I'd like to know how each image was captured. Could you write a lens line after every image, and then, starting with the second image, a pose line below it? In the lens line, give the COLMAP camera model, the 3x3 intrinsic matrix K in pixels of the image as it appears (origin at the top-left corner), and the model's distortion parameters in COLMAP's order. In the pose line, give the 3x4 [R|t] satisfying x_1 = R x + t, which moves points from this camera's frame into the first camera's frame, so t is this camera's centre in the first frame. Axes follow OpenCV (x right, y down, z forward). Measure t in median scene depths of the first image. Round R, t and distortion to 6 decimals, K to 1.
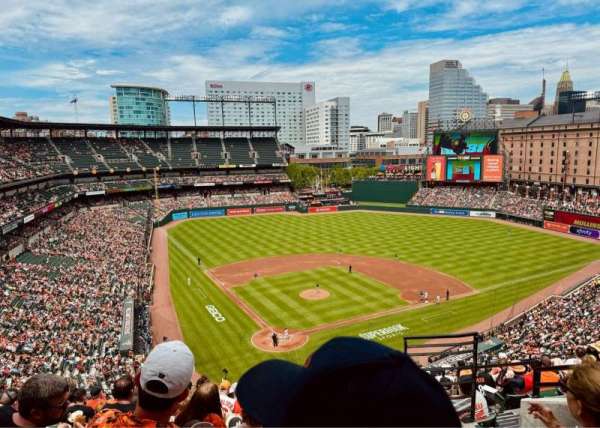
lens RADIAL K [[417.4, 0, 297.2], [0, 417.4, 220.2], [0, 0, 1]] dist [0.050981, -0.066299]
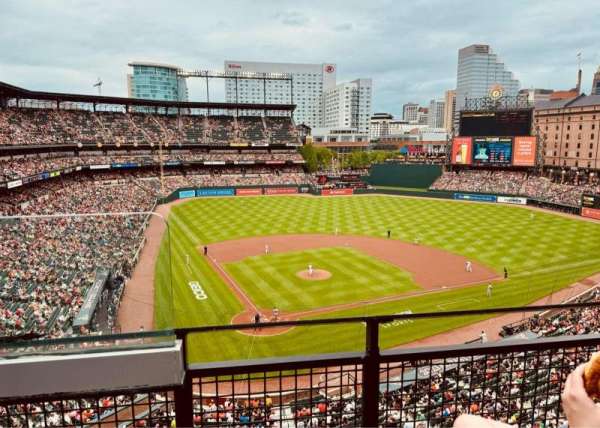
lens RADIAL K [[417.4, 0, 295.7], [0, 417.4, 213.1], [0, 0, 1]] dist [0.050981, -0.066299]
pose [[0.998062, 0.030107, -0.054463, 0.020248], [-0.029854, 0.999539, 0.005459, 0.019561], [0.054602, -0.003822, 0.998501, 0.054282]]
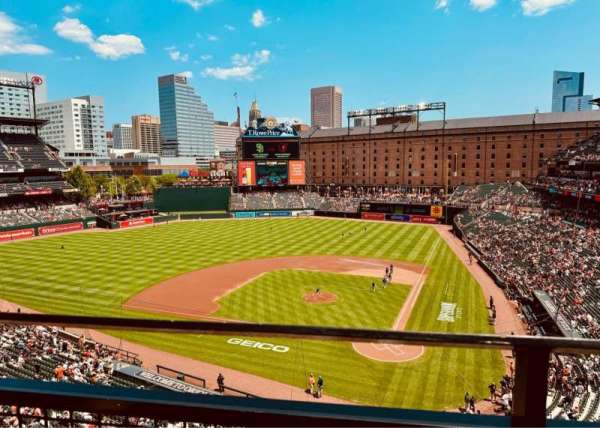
lens RADIAL K [[417.4, 0, 301.5], [0, 417.4, 218.7], [0, 0, 1]] dist [0.050981, -0.066299]
pose [[0.757118, -0.072223, 0.649274, -0.229694], [0.104388, 0.994475, -0.011105, 0.010230], [-0.644884, 0.076184, 0.760474, 0.159264]]
